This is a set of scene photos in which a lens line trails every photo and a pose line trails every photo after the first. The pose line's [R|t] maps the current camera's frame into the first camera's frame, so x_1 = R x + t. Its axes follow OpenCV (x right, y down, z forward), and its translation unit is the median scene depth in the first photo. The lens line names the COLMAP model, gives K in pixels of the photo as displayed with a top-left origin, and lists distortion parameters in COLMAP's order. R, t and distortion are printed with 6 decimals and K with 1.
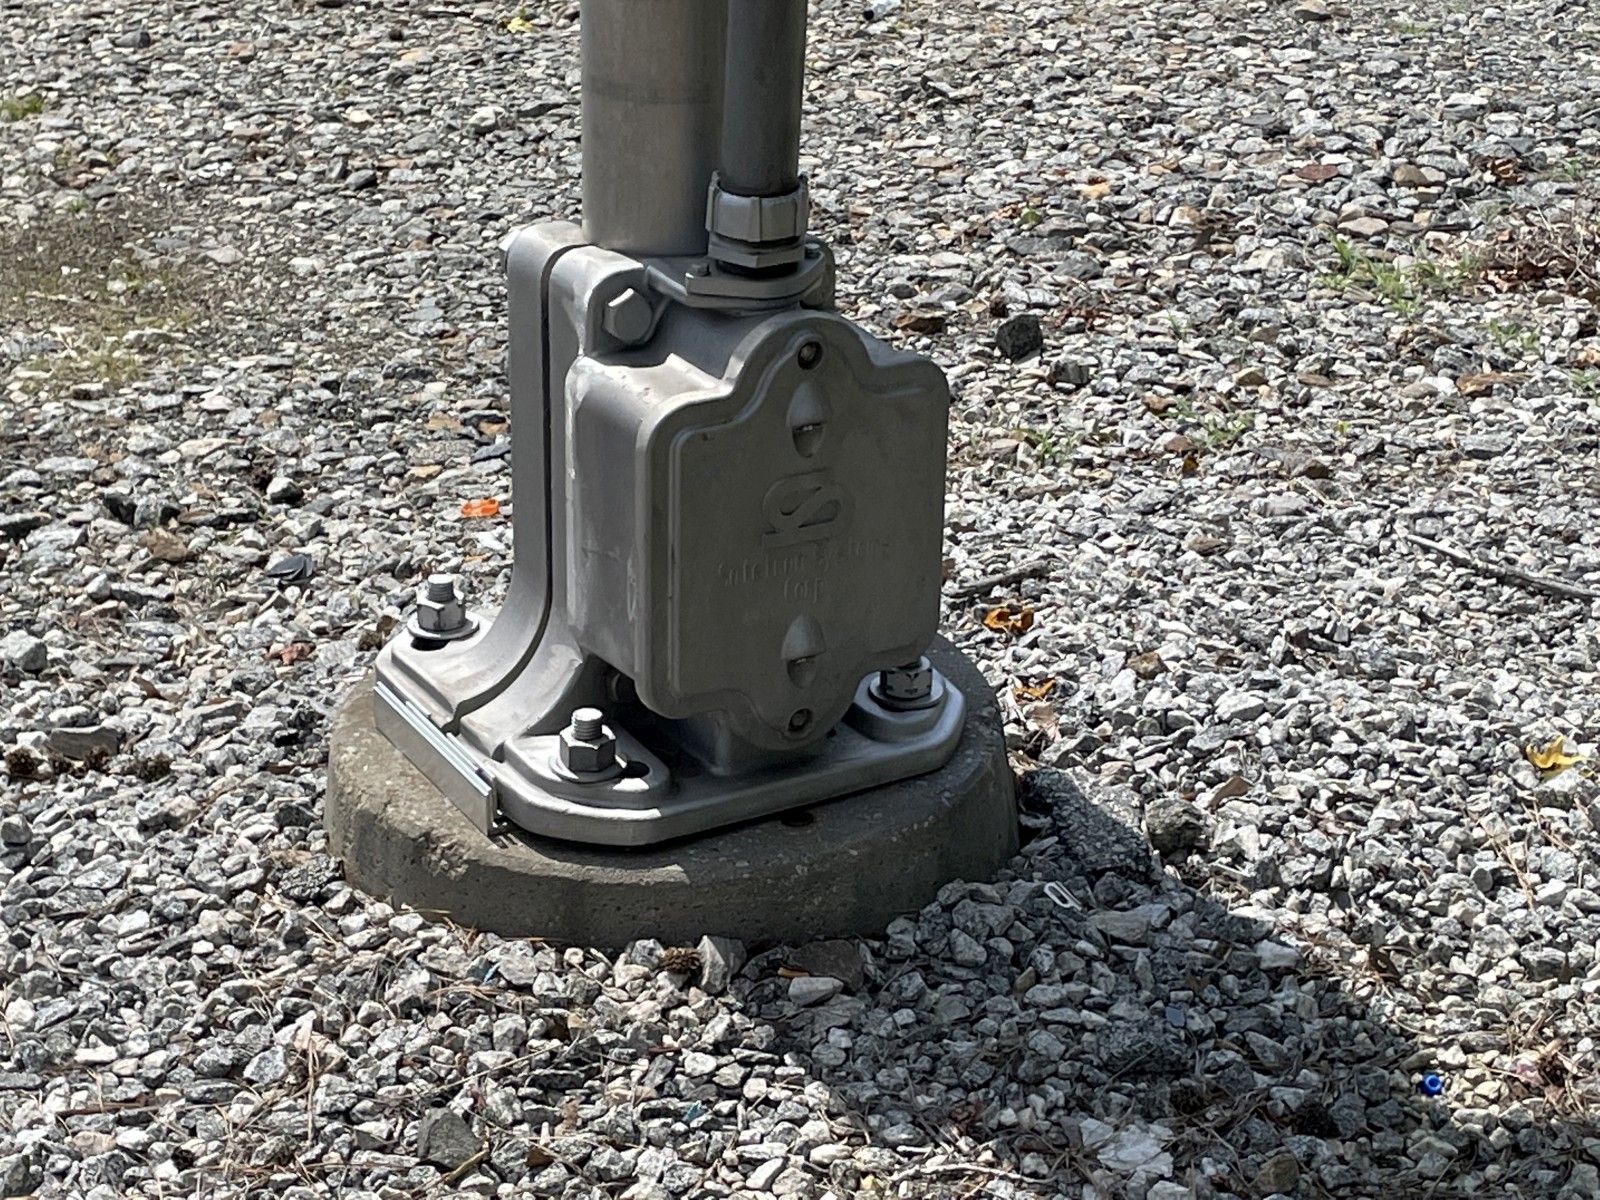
lens RADIAL K [[3385.6, 0, 796.9], [0, 3385.6, 601.3], [0, 0, 1]] dist [0.067730, 0.305889]
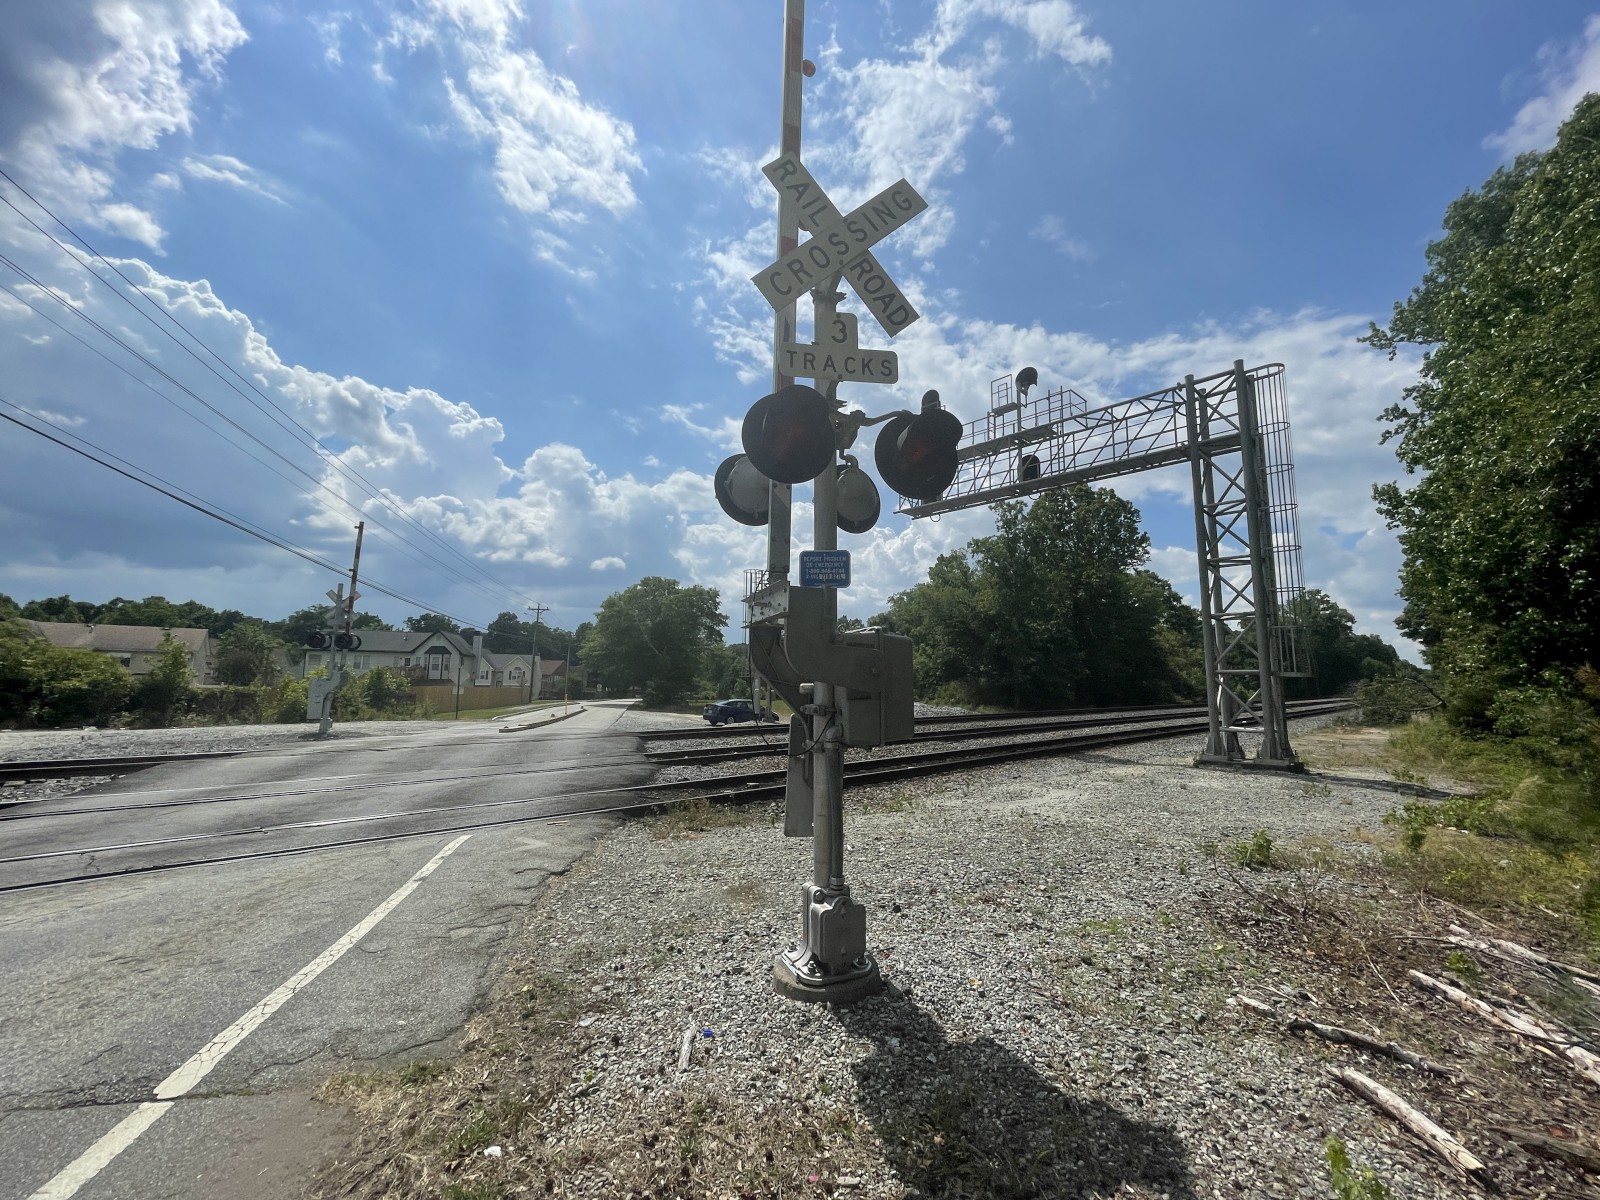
lens RADIAL K [[645.0, 0, 803.2], [0, 645.0, 599.0], [0, 0, 1]] dist [0.000058, -0.000622]
pose [[0.990990, -0.032135, -0.130021, 0.105680], [-0.039830, 0.856160, -0.515173, 0.074107], [0.127874, 0.515710, 0.847167, -0.426850]]
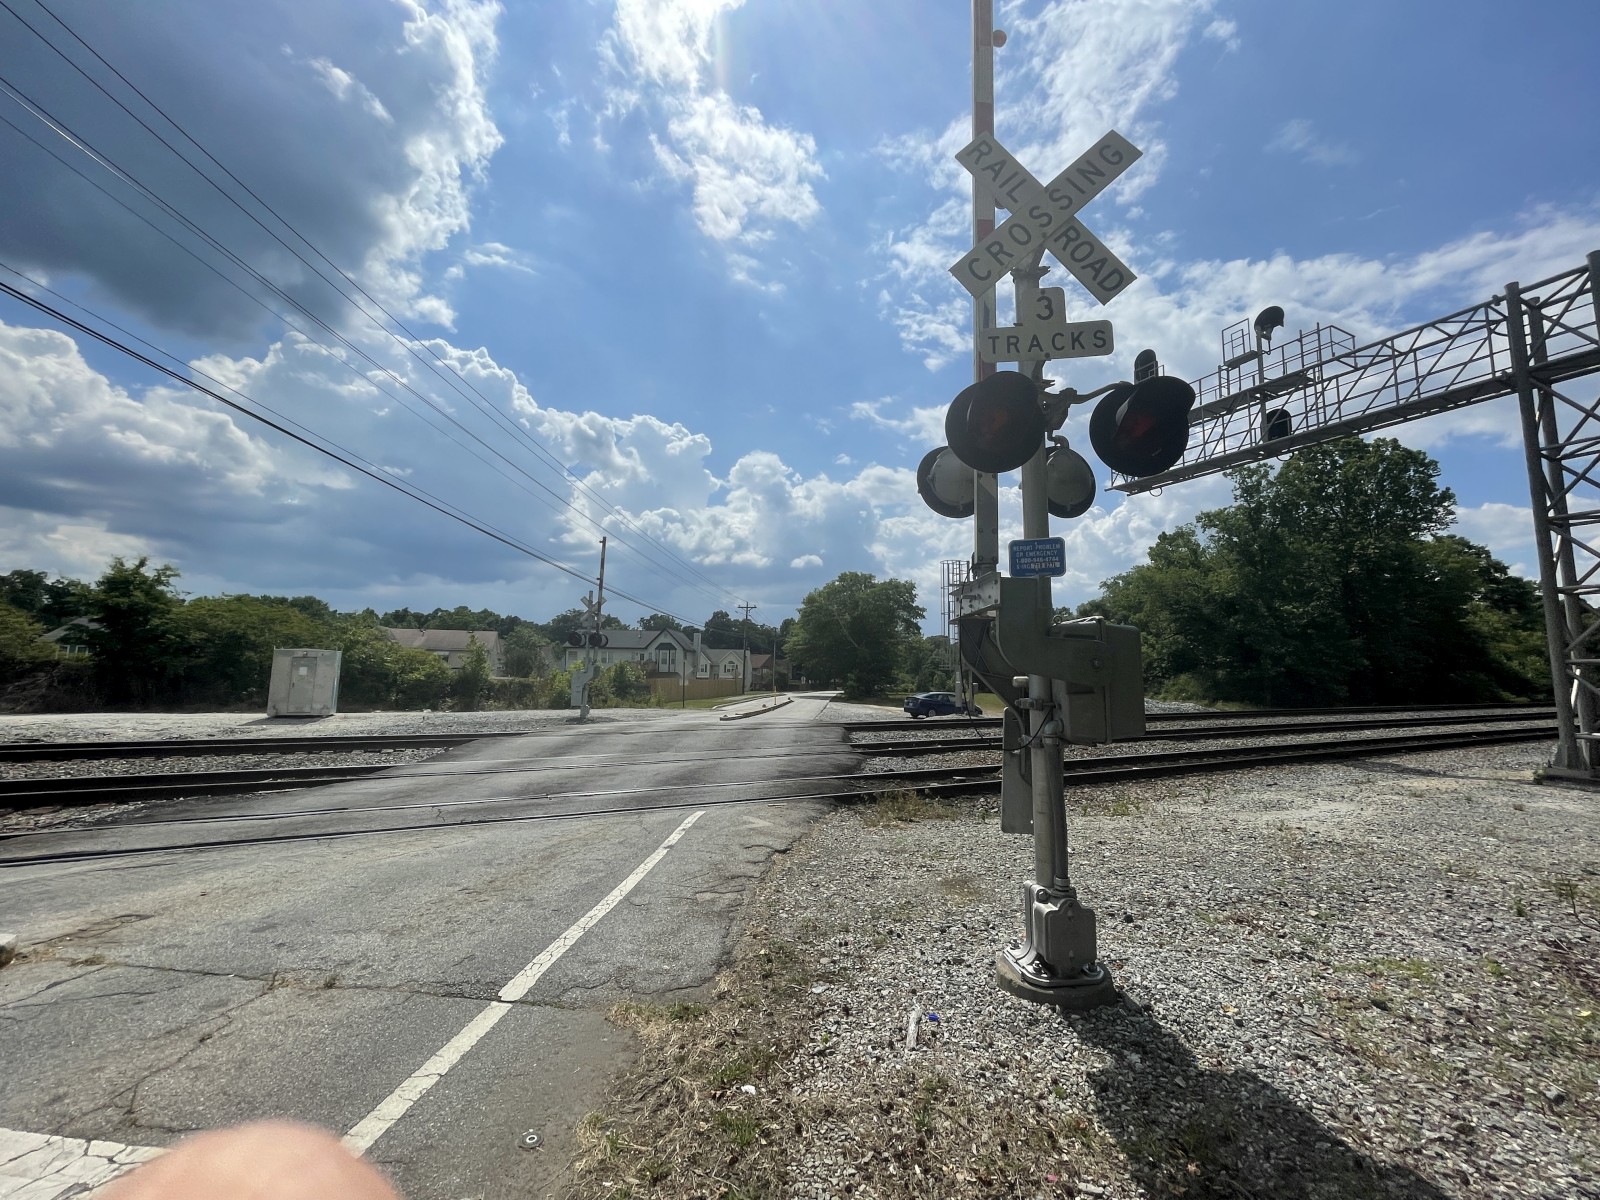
lens RADIAL K [[645.3, 0, 802.9], [0, 645.3, 599.1], [0, 0, 1]] dist [-0.002410, 0.000352]
pose [[0.906342, -0.064065, -0.417660, 0.089014], [-0.157864, 0.865525, -0.475337, 0.086964], [0.391948, 0.496751, 0.774348, -0.459066]]
